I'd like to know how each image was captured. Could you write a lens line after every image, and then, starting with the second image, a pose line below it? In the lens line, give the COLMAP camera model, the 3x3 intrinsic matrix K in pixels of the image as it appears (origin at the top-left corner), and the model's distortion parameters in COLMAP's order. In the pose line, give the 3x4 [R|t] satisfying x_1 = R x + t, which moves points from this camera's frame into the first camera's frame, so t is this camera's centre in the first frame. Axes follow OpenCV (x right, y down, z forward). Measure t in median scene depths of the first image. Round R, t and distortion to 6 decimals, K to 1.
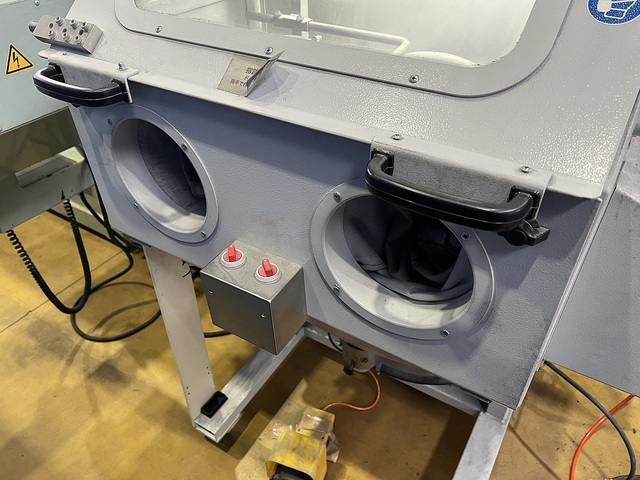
lens RADIAL K [[491.0, 0, 320.0], [0, 491.0, 240.0], [0, 0, 1]] dist [0.007762, 0.004162]
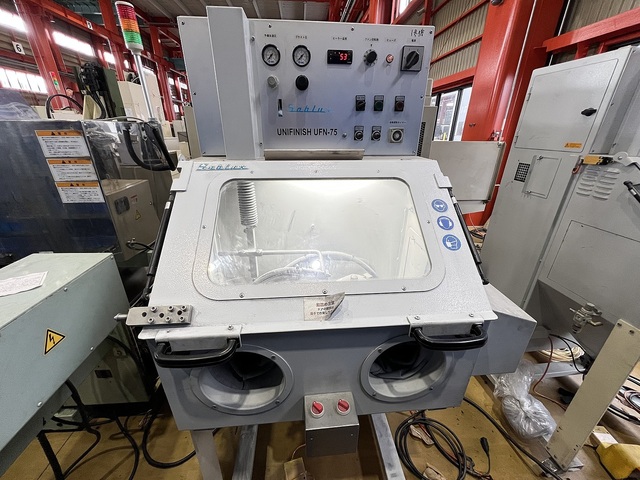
lens RADIAL K [[257.9, 0, 320.0], [0, 257.9, 240.0], [0, 0, 1]] dist [-0.002364, 0.000147]
pose [[0.799307, -0.220923, 0.558839, -0.538071], [0.356132, 0.923210, -0.144407, -0.366413], [-0.484022, 0.314446, 0.816606, 0.107977]]
